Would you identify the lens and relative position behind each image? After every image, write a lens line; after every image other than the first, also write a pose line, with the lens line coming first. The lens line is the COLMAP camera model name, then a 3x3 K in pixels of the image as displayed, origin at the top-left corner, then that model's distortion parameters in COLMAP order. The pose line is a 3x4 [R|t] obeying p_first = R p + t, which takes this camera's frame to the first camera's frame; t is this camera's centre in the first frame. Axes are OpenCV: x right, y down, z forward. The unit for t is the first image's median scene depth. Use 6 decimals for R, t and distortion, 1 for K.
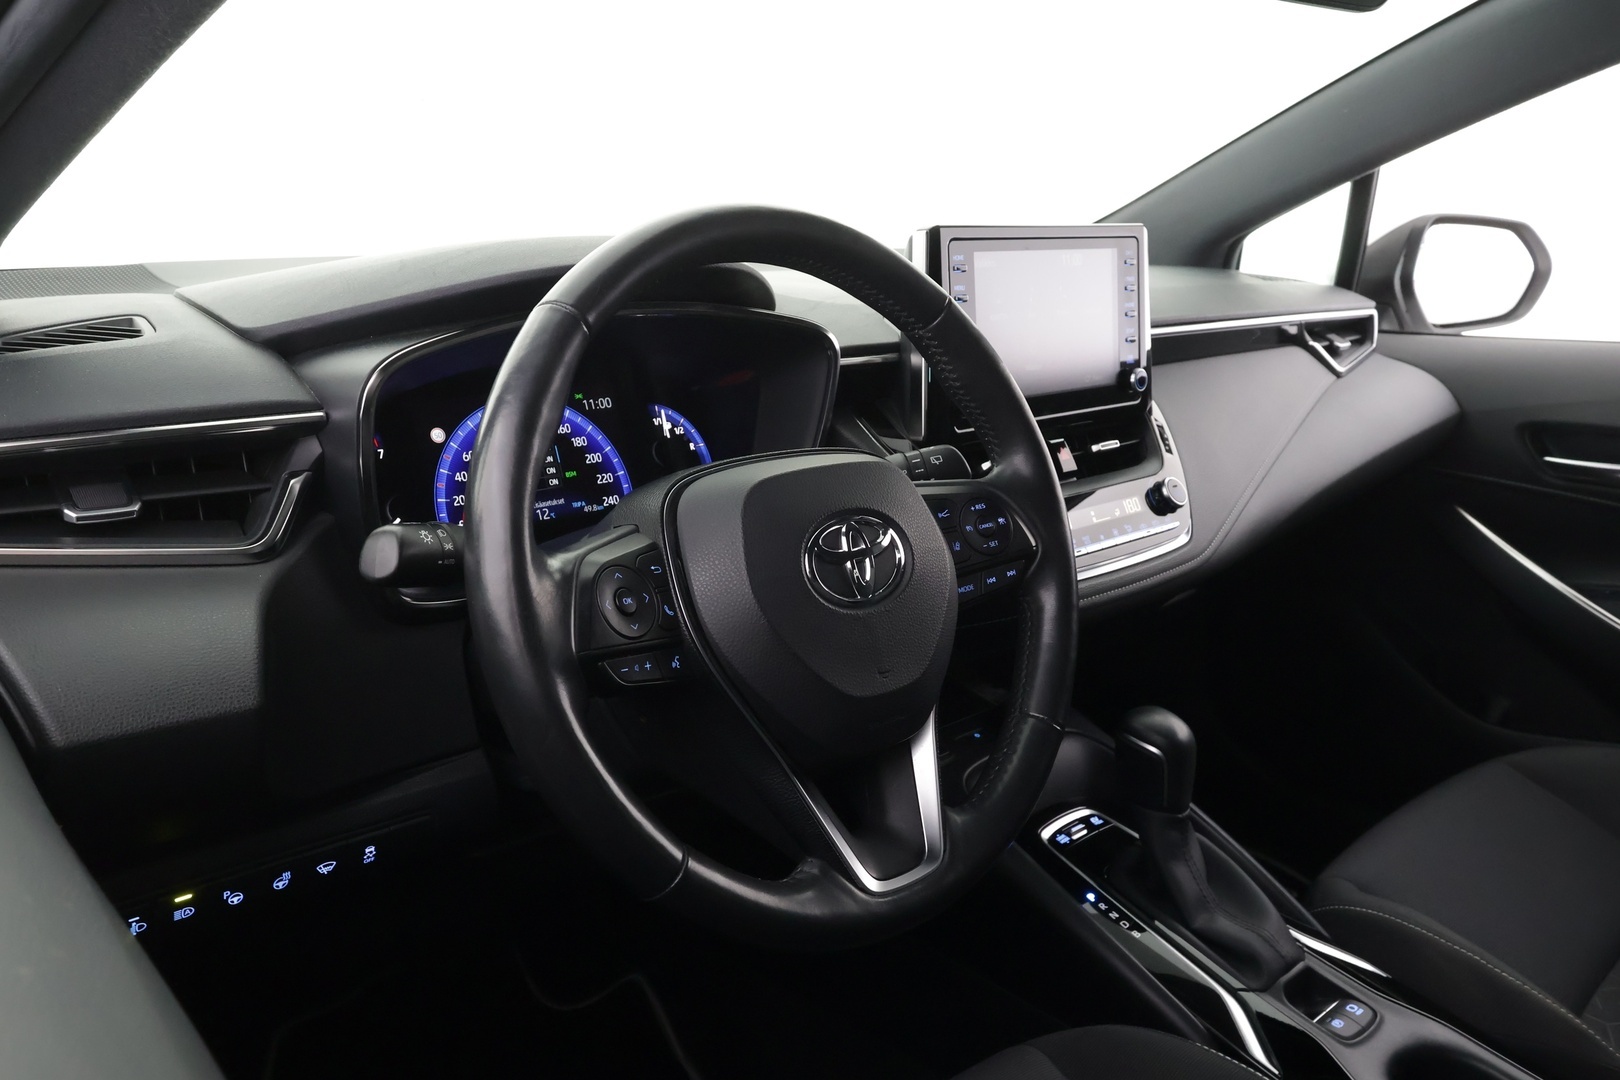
lens RADIAL K [[1277.0, 0, 810.5], [0, 1277.0, 495.6], [0, 0, 1]] dist [-0.006591, 0.005510]
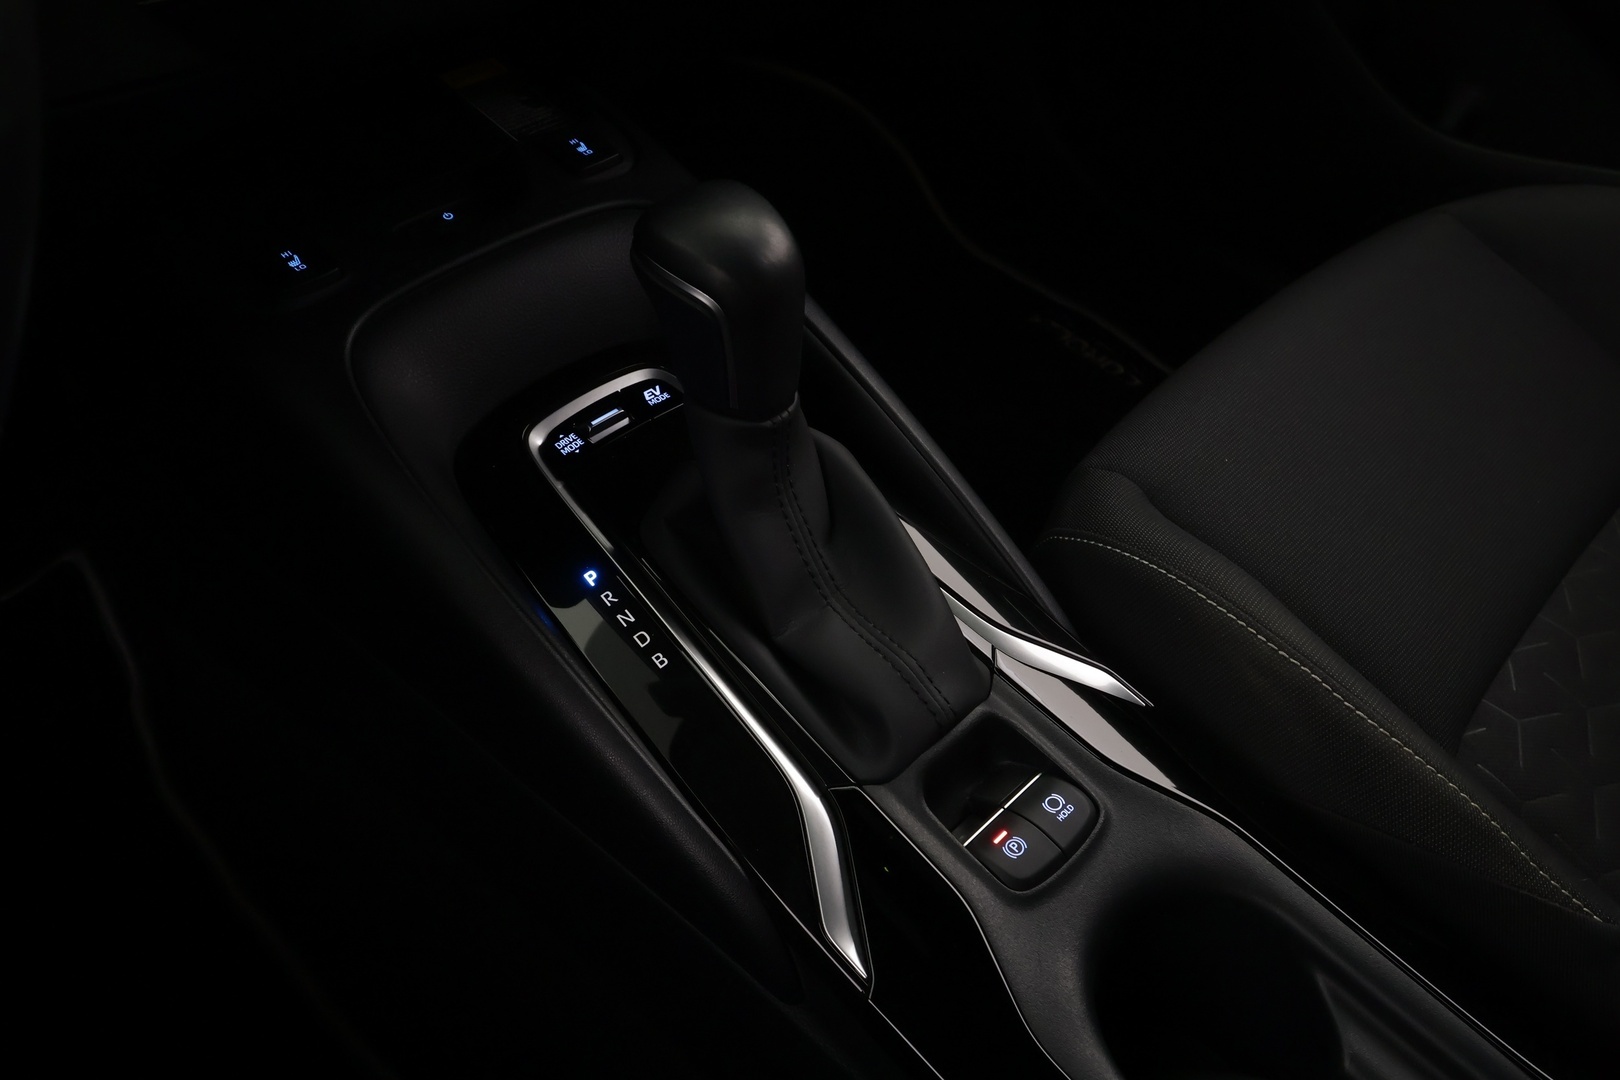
lens RADIAL K [[1277.0, 0, 810.5], [0, 1277.0, 495.6], [0, 0, 1]] dist [-0.006591, 0.005510]
pose [[0.998446, -0.033329, 0.044668, 0.262985], [0.006713, 0.867559, 0.497290, 0.034130], [-0.055326, -0.496217, 0.866434, 0.530829]]
